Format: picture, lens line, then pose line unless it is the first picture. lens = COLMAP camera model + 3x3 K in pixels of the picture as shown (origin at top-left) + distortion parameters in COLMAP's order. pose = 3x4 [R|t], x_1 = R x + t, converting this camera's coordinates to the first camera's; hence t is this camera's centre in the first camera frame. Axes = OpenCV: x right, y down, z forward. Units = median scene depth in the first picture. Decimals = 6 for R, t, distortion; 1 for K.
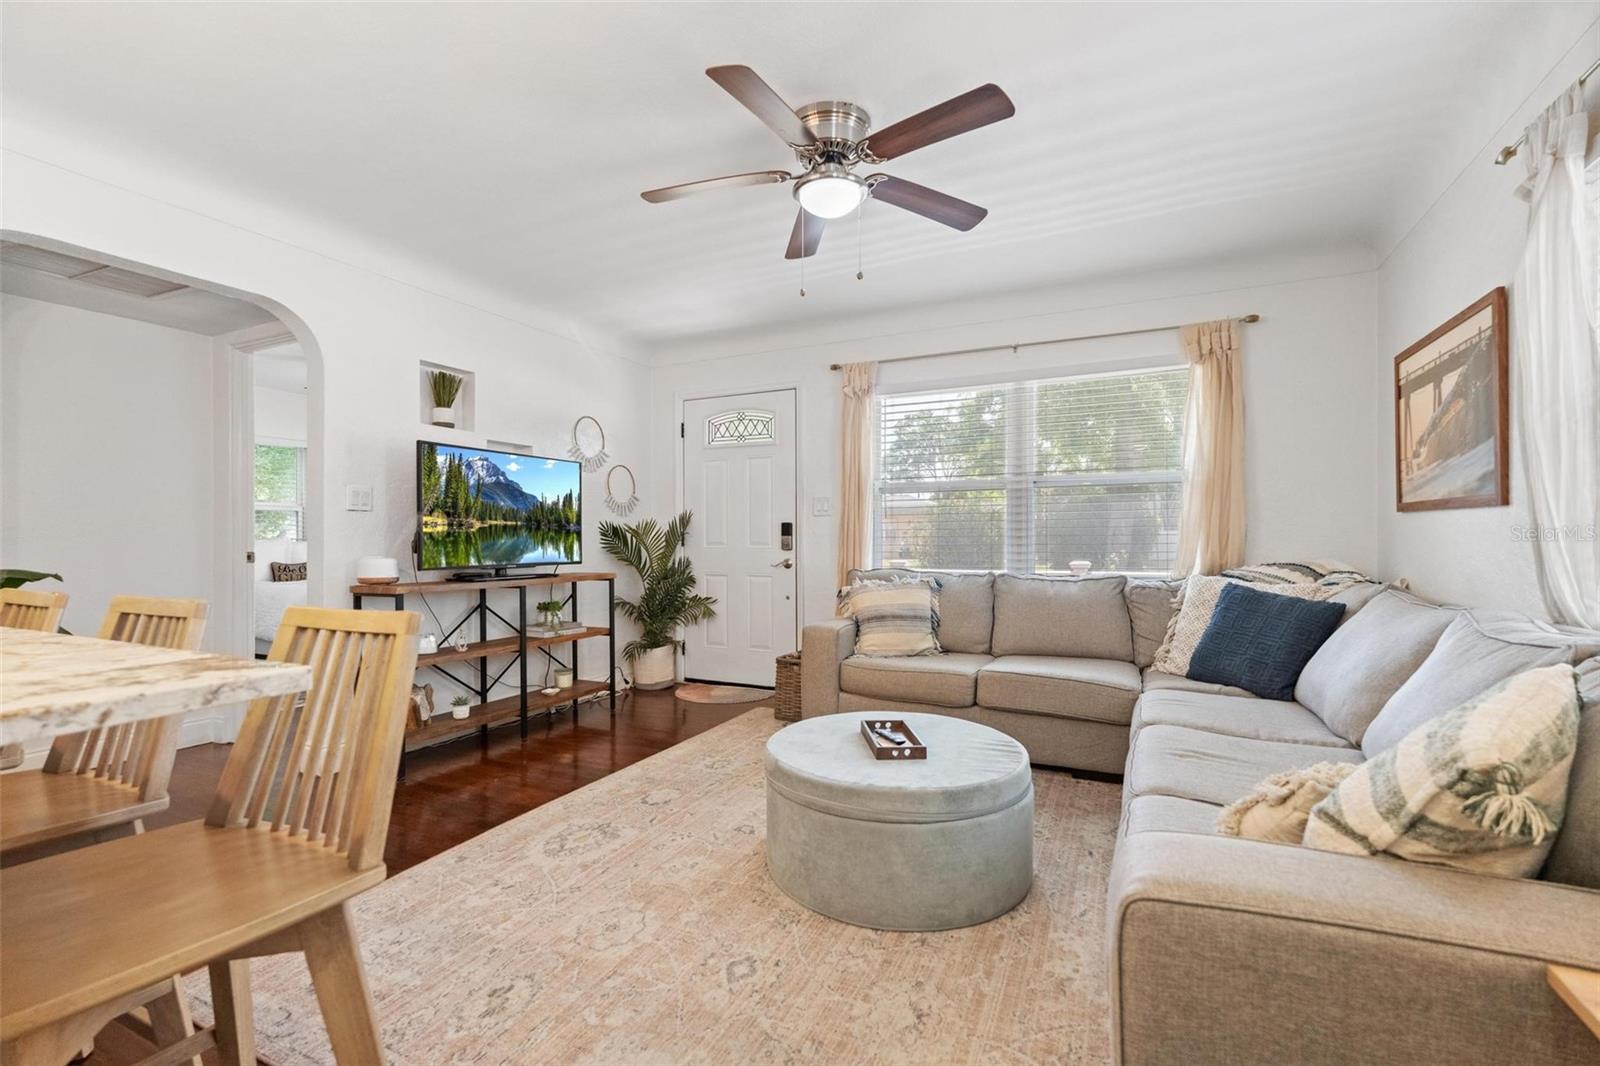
lens RADIAL K [[710.9, 0, 798.8], [0, 710.9, 540.4], [0, 0, 1]] dist [-0.000910, -0.000104]
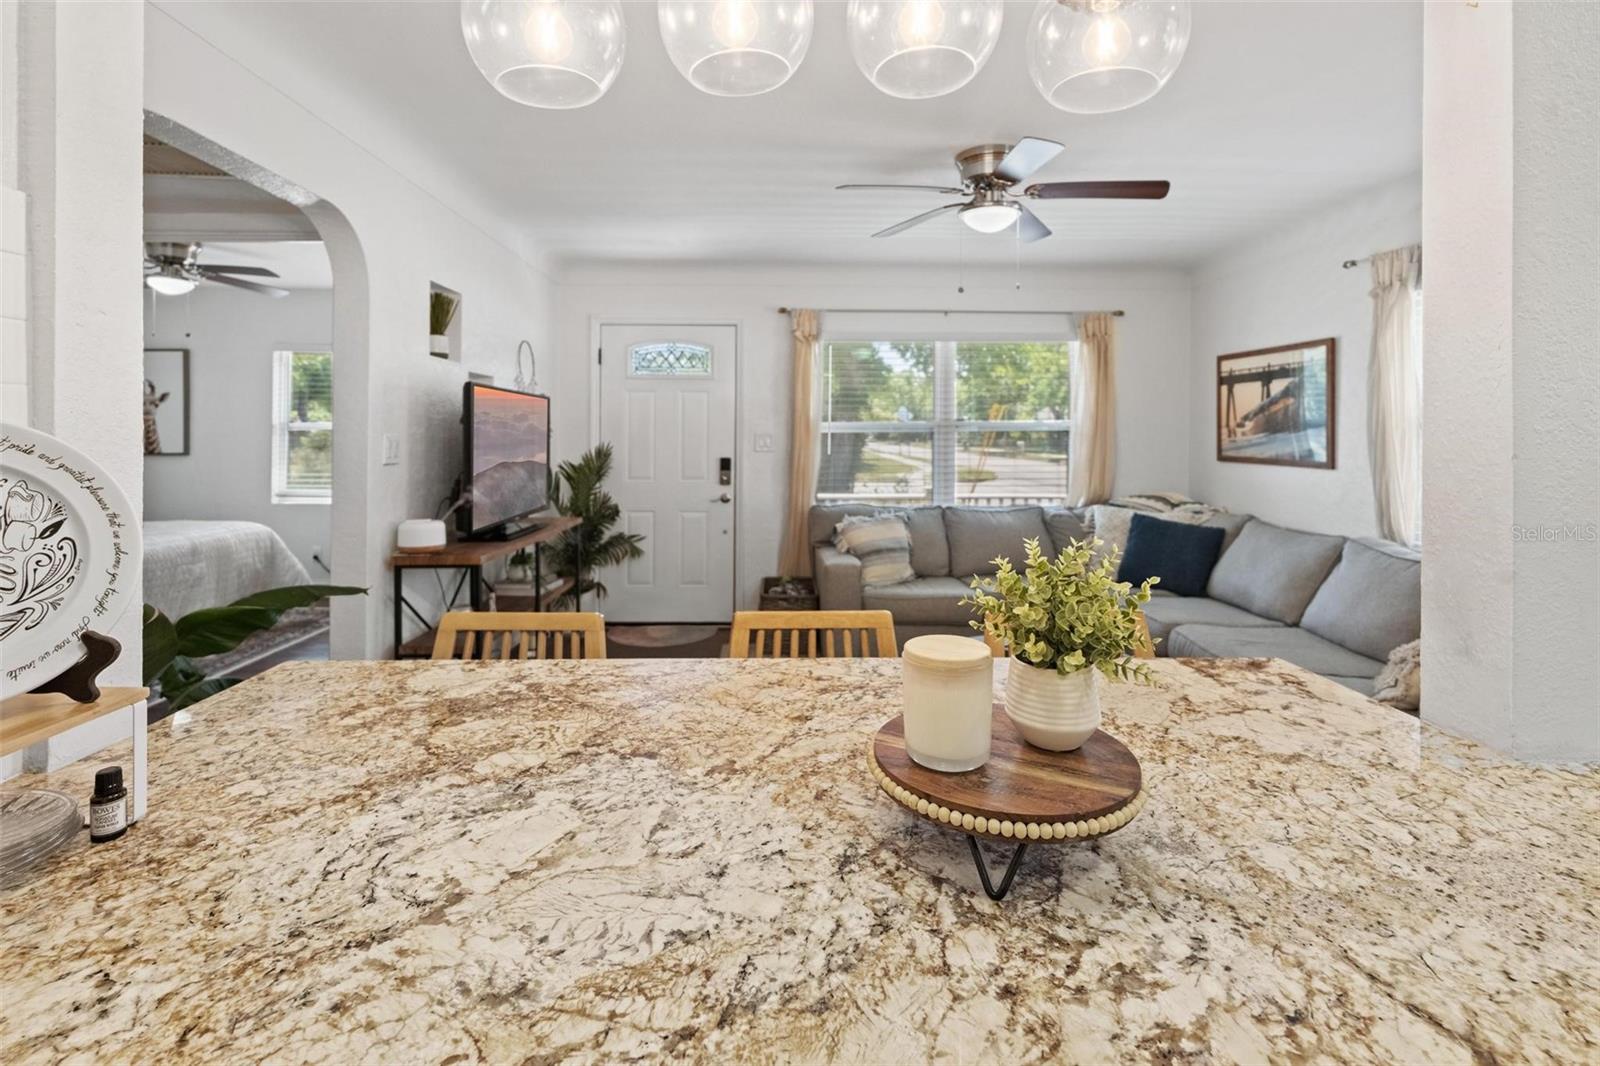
lens RADIAL K [[755.1, 0, 800.4], [0, 755.1, 438.2], [0, 0, 1]] dist [-0.001574, -0.000329]
pose [[0.889743, 0.005985, 0.456422, -0.537637], [-0.005248, 0.999982, -0.002883, -0.065389], [-0.456431, 0.000170, 0.889759, 0.000900]]
